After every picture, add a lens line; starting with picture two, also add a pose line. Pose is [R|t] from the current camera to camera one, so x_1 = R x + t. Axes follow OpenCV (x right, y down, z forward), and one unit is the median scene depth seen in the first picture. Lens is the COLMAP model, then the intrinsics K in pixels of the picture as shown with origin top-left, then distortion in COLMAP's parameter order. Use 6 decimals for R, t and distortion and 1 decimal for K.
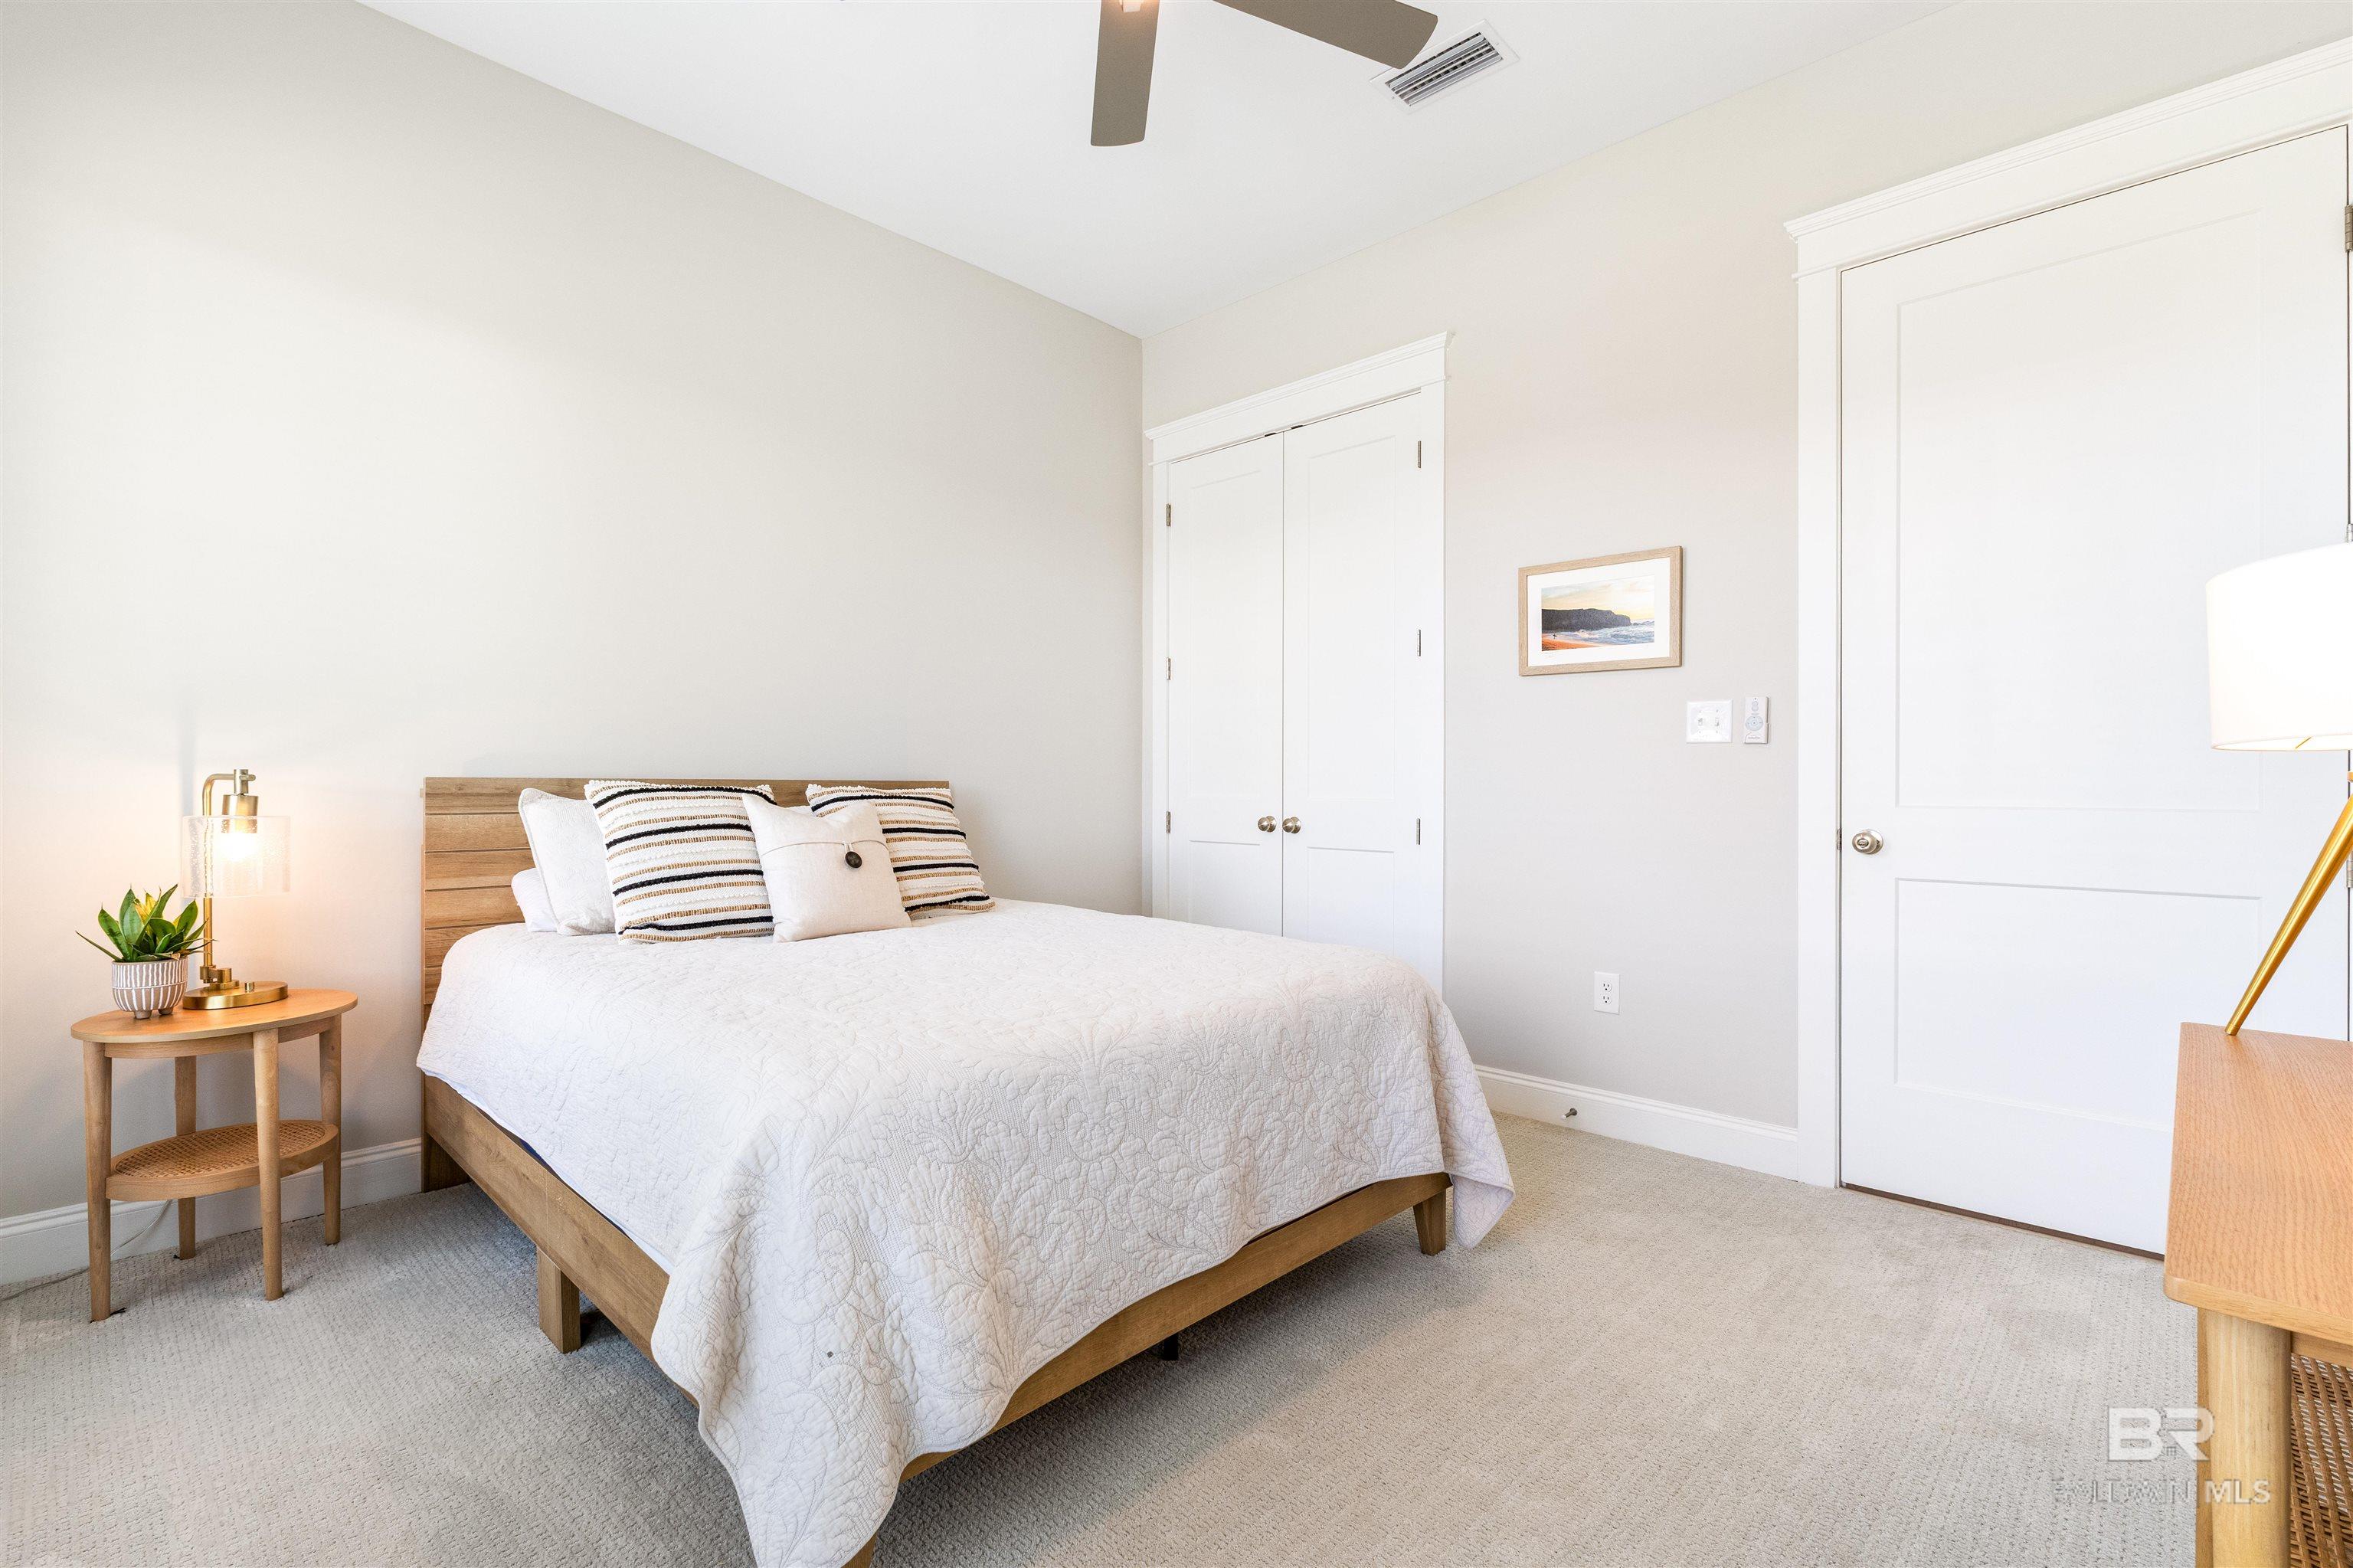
lens RADIAL K [[1056.2, 0, 1182.0], [0, 1056.2, 793.7], [0, 0, 1]] dist [-0.000011, 0.000012]
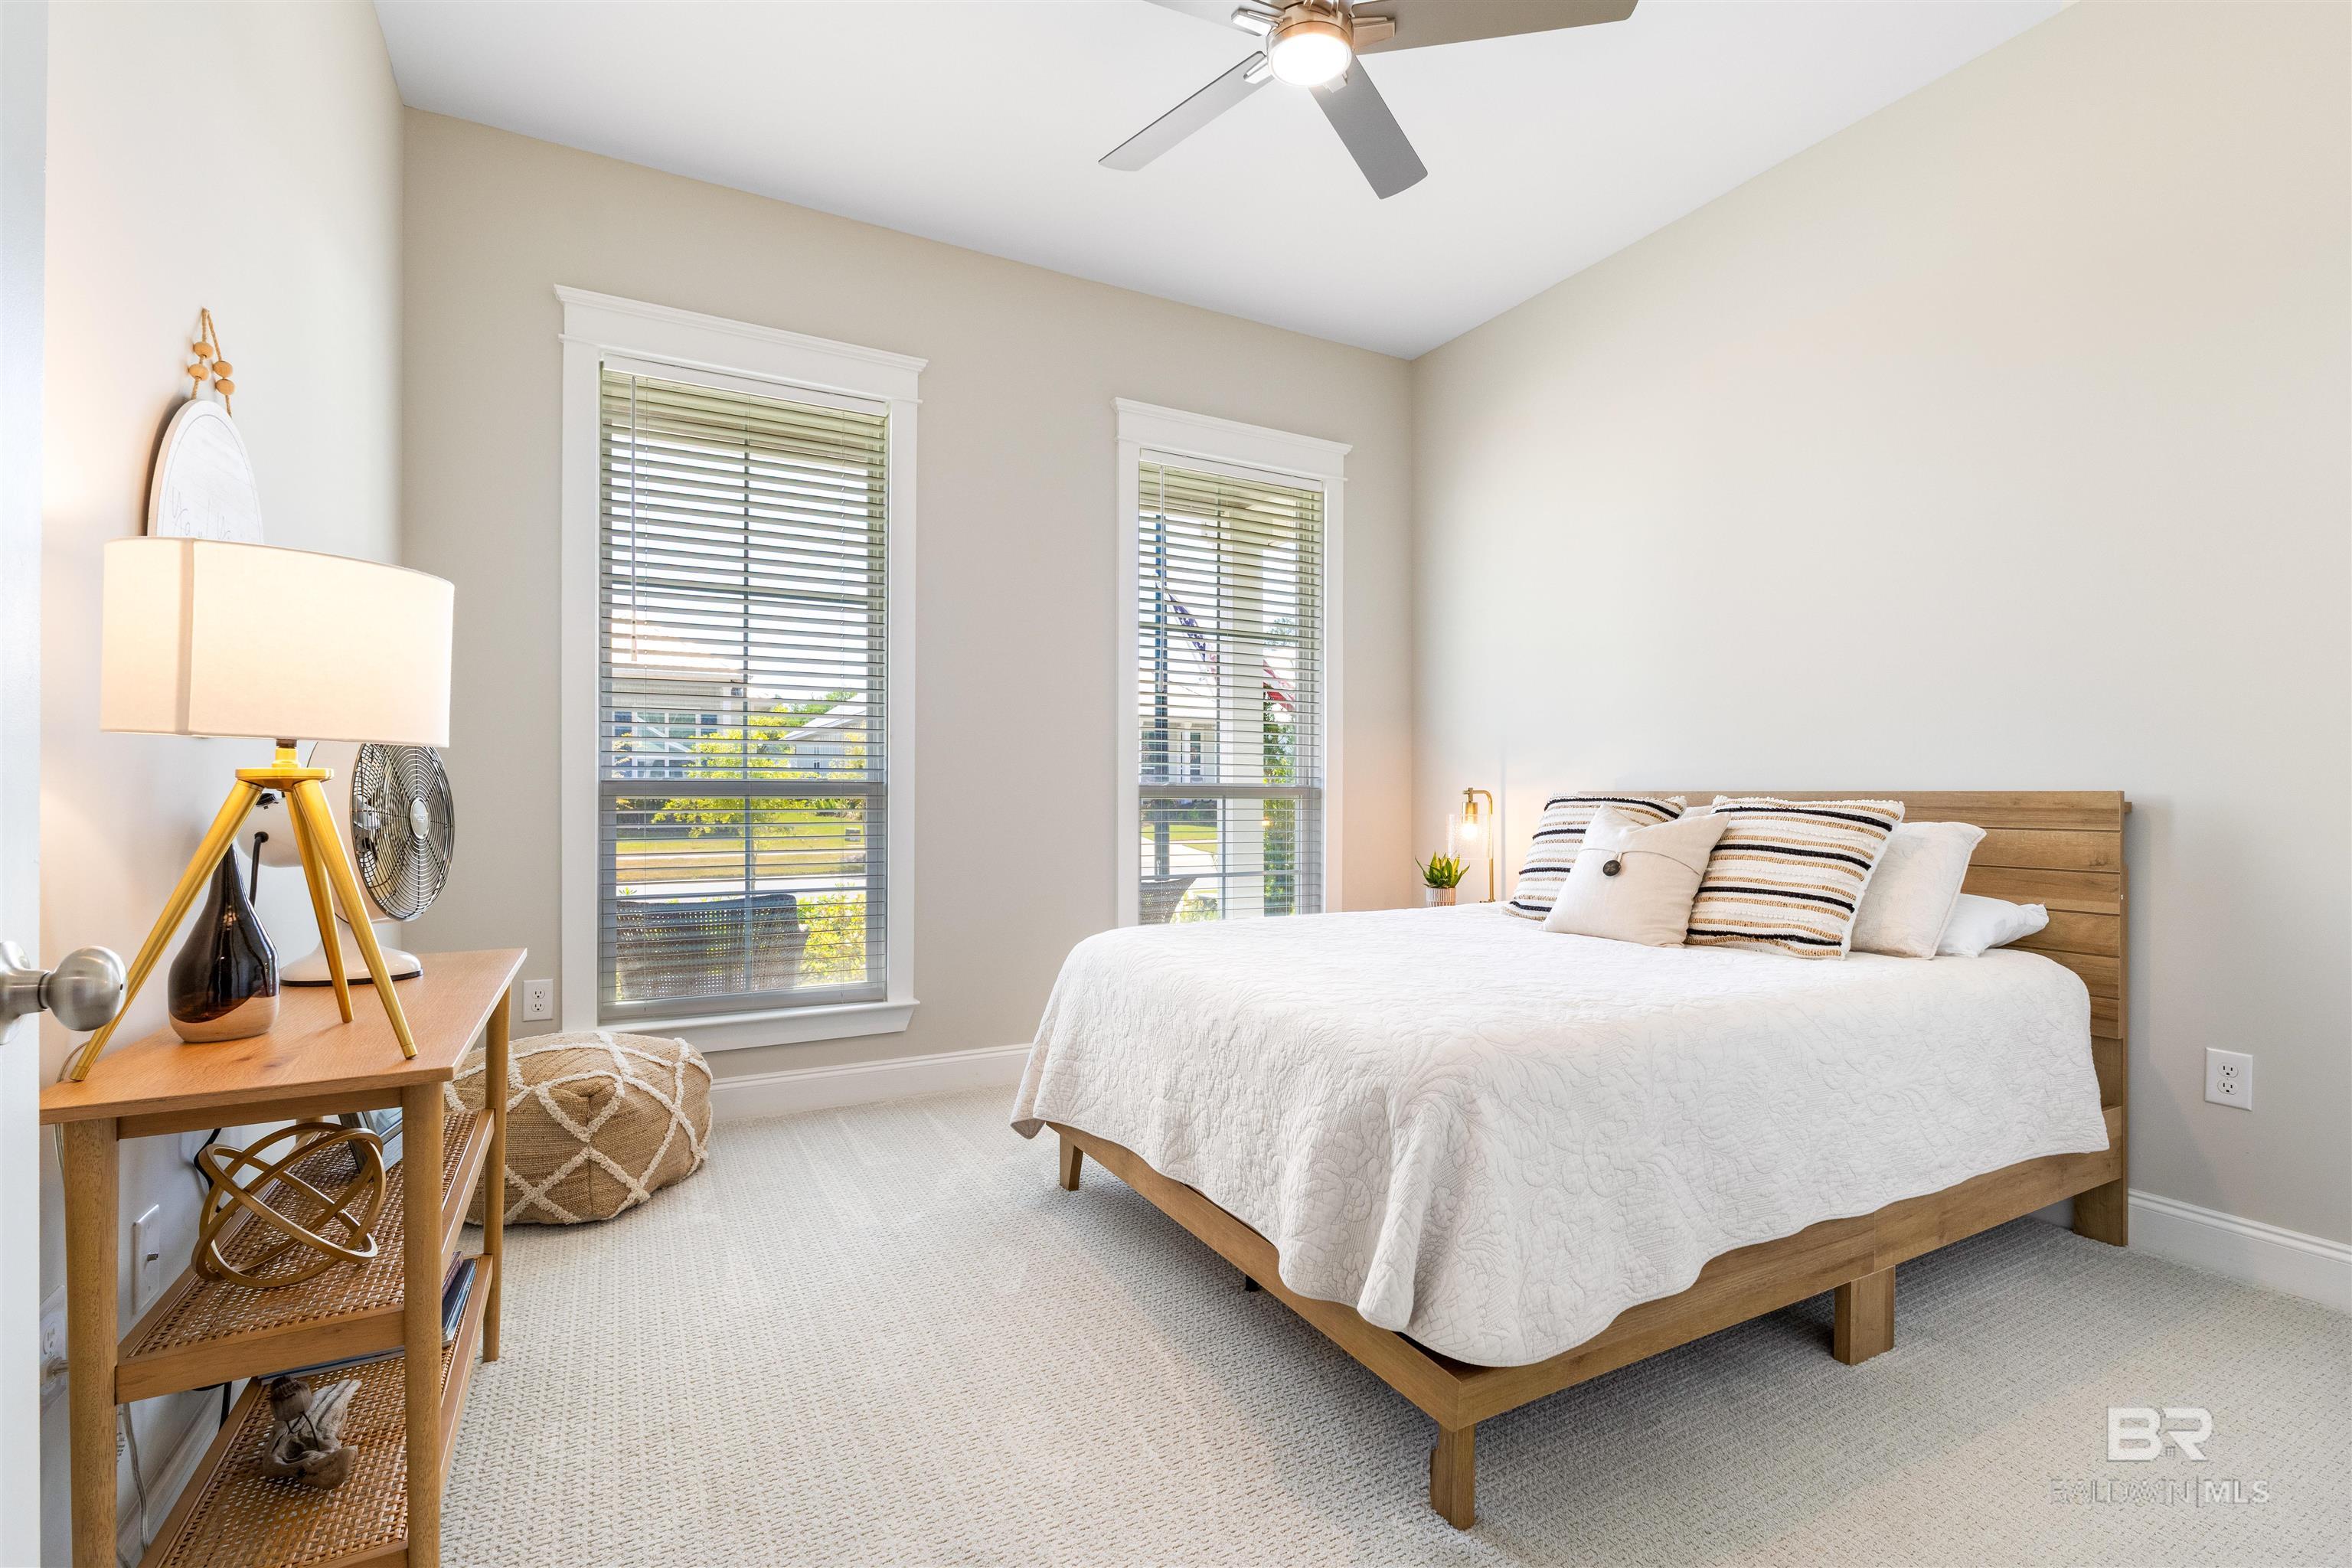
lens RADIAL K [[1055.7, 0, 1181.5], [0, 1055.7, 793.7], [0, 0, 1]] dist [-0.000011, 0.000012]
pose [[-0.308072, -0.001344, -0.951362, 1.039450], [-0.015418, 0.999875, 0.003580, -0.010132], [0.951238, 0.015771, -0.308054, 1.191138]]
